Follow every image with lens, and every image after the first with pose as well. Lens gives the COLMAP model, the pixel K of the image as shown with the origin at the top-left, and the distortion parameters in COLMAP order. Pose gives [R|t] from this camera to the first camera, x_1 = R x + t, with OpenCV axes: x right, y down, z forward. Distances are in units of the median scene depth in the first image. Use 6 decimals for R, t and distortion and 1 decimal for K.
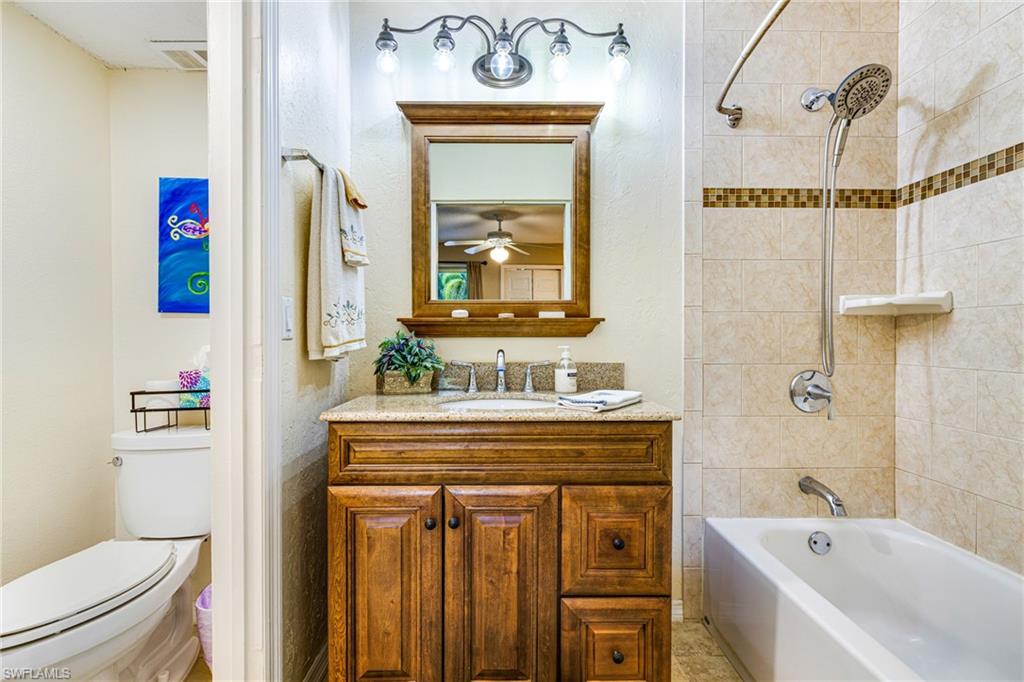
lens RADIAL K [[452.6, 0, 509.8], [0, 452.6, 341.1], [0, 0, 1]] dist [-0.001318, 0.000247]
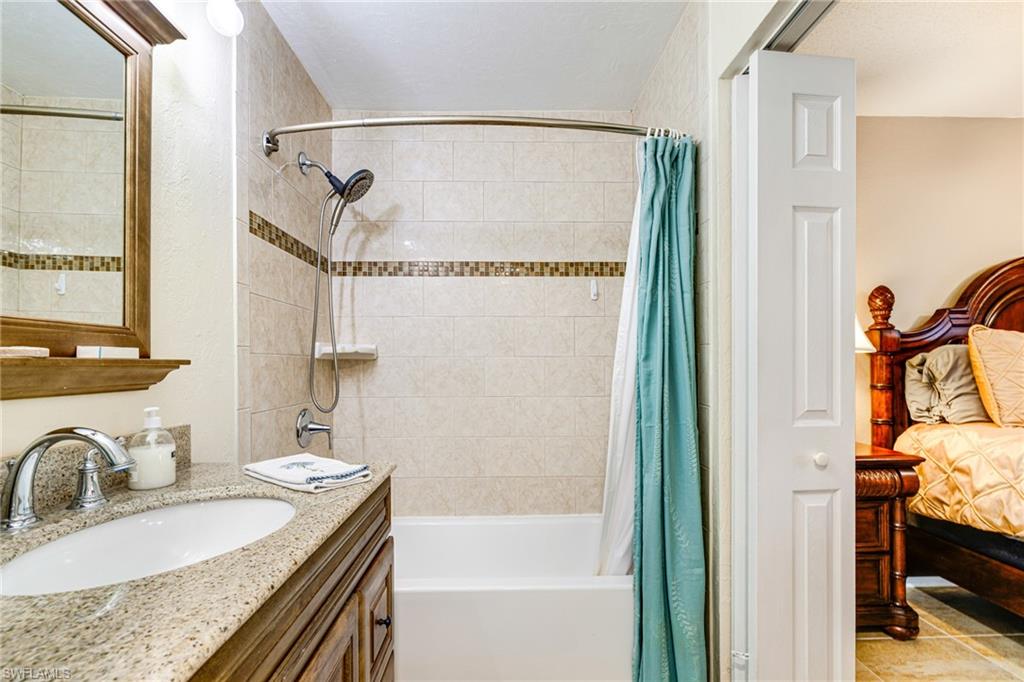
lens RADIAL K [[452.6, 0, 510.8], [0, 452.6, 367.3], [0, 0, 1]] dist [-0.001318, 0.000247]
pose [[-0.012042, -0.006673, 0.999905, -0.469427], [0.013780, 0.999882, 0.006838, -0.039485], [-0.999833, 0.013861, -0.011949, 0.548562]]
